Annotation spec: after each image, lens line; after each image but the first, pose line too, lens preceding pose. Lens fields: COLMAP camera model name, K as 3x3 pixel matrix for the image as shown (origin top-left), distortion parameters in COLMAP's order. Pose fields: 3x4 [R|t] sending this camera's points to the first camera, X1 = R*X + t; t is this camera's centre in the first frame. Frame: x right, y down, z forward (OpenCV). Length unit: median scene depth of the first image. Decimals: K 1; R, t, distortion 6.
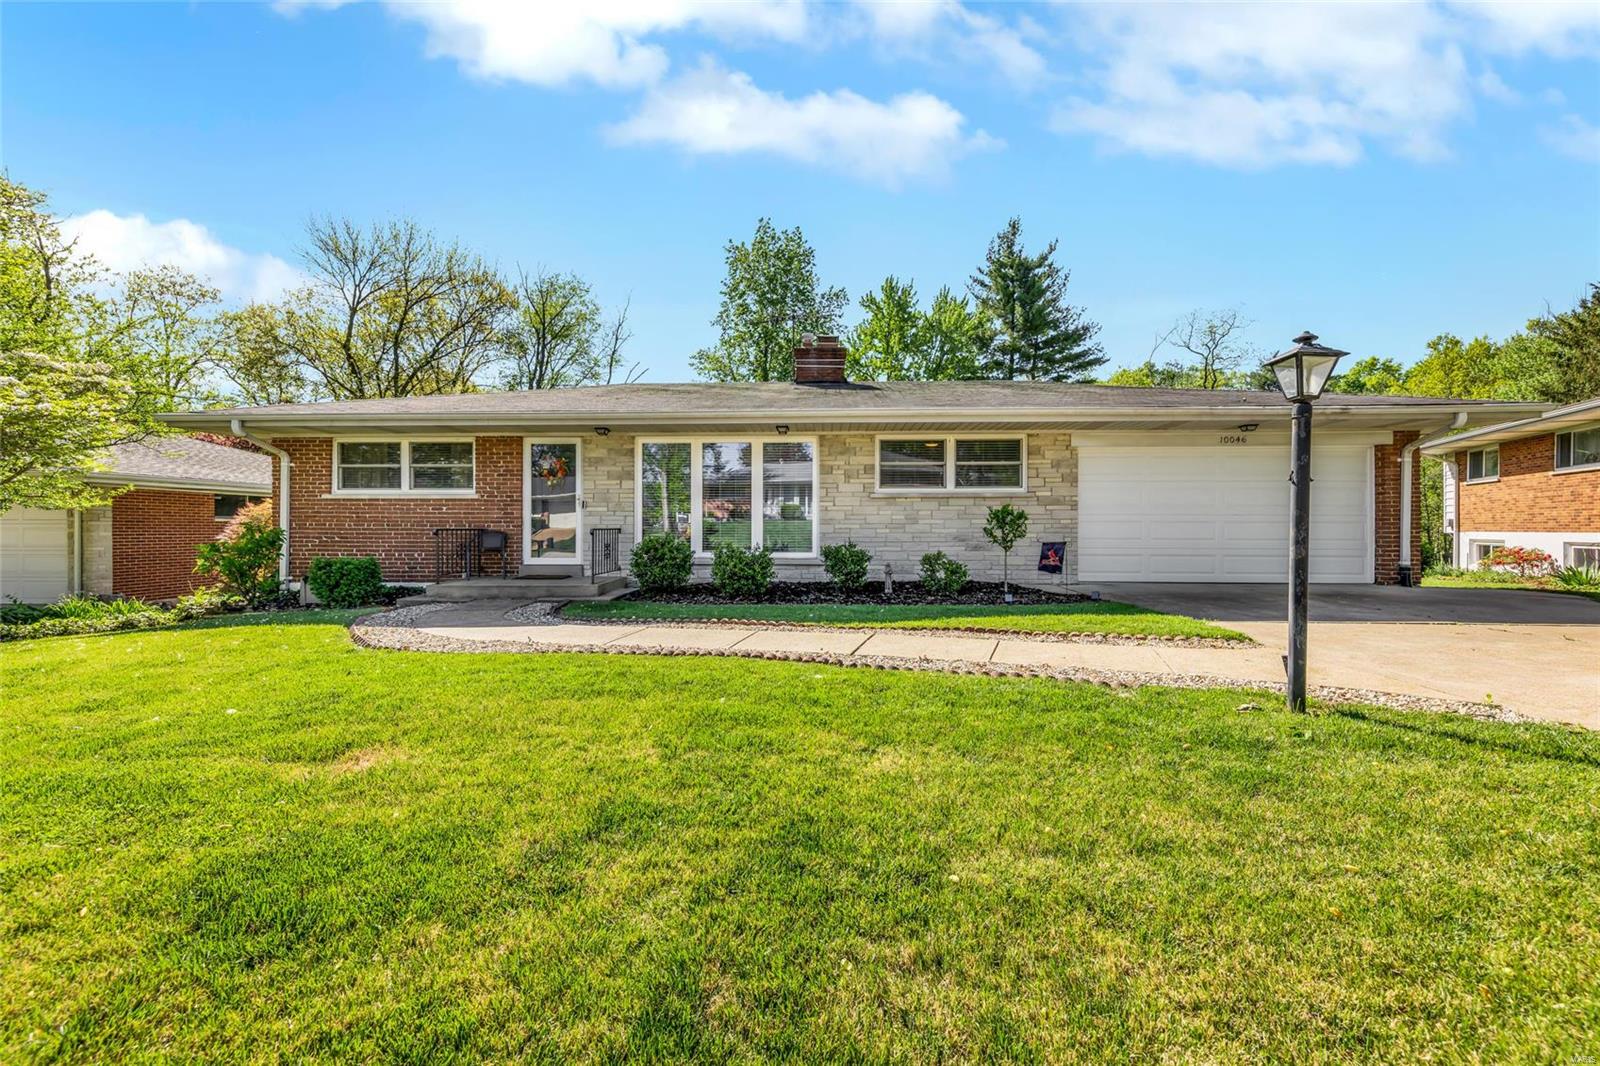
lens RADIAL K [[632.9, 0, 806.4], [0, 632.9, 532.6], [0, 0, 1]] dist [0.004293, -0.000228]
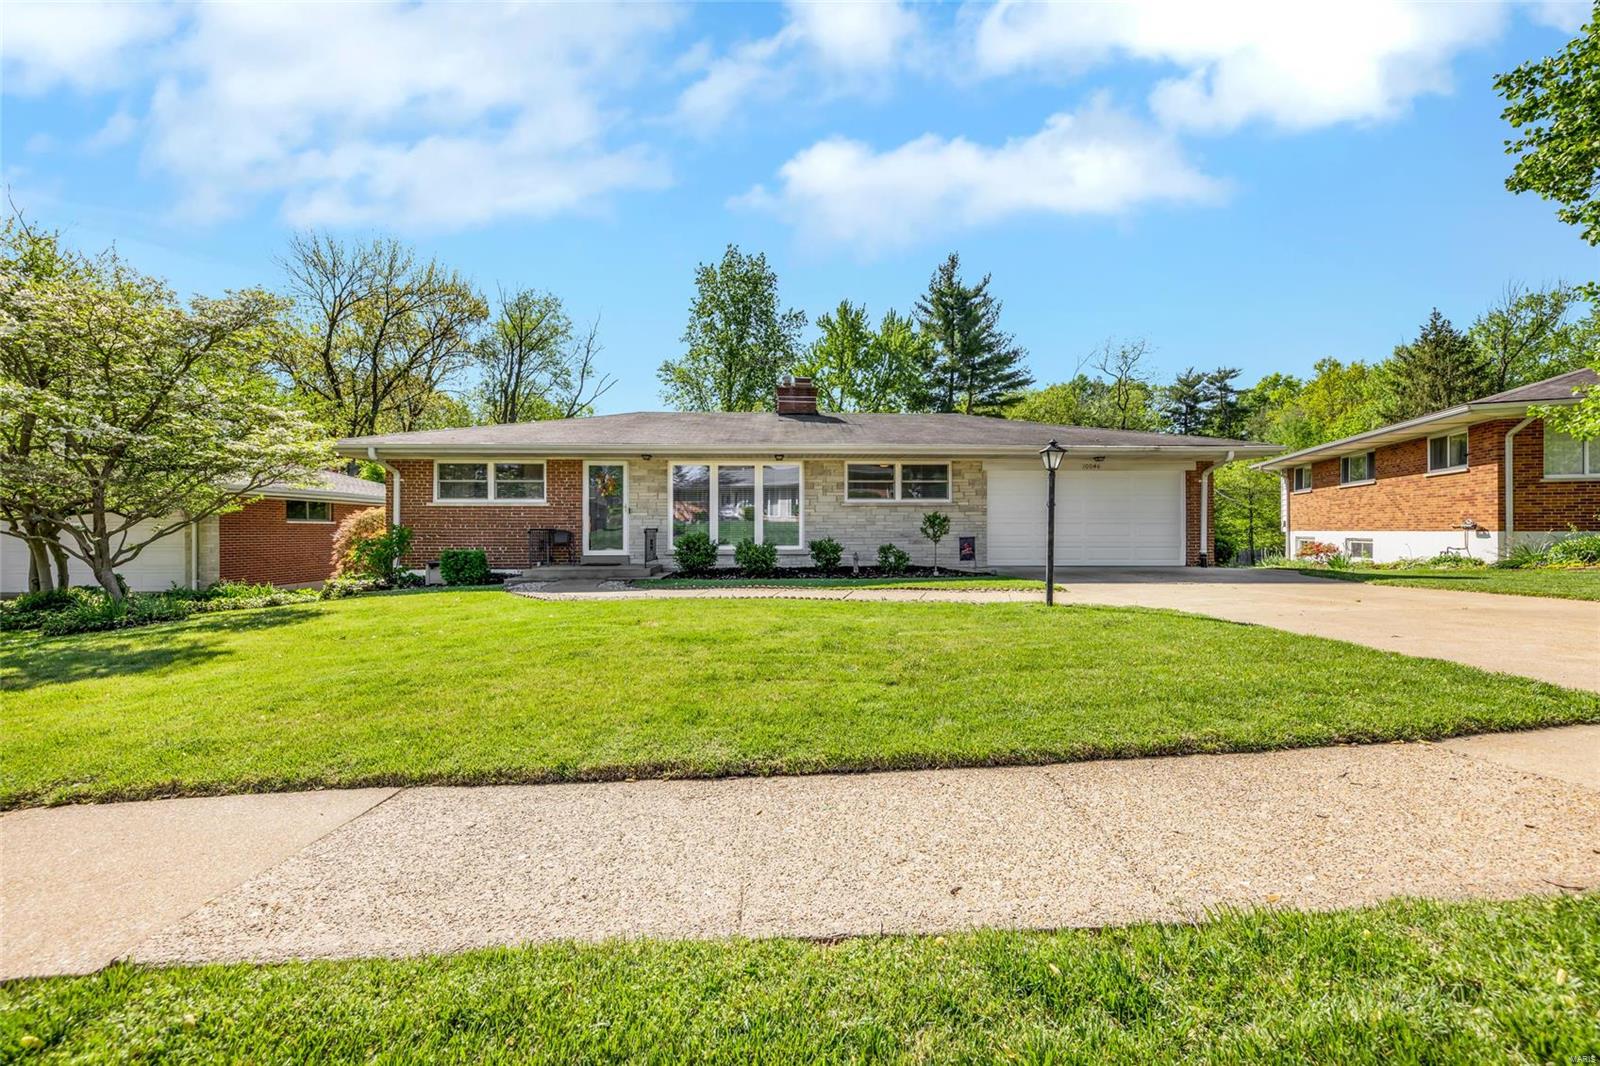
lens RADIAL K [[639.5, 0, 800.0], [0, 639.5, 533.0], [0, 0, 1]] dist [0.001189, 0.000041]
pose [[0.997452, -0.001335, 0.071325, -0.051103], [0.001431, 0.999998, -0.001305, 0.003102], [-0.071323, 0.001404, 0.997452, -0.224470]]
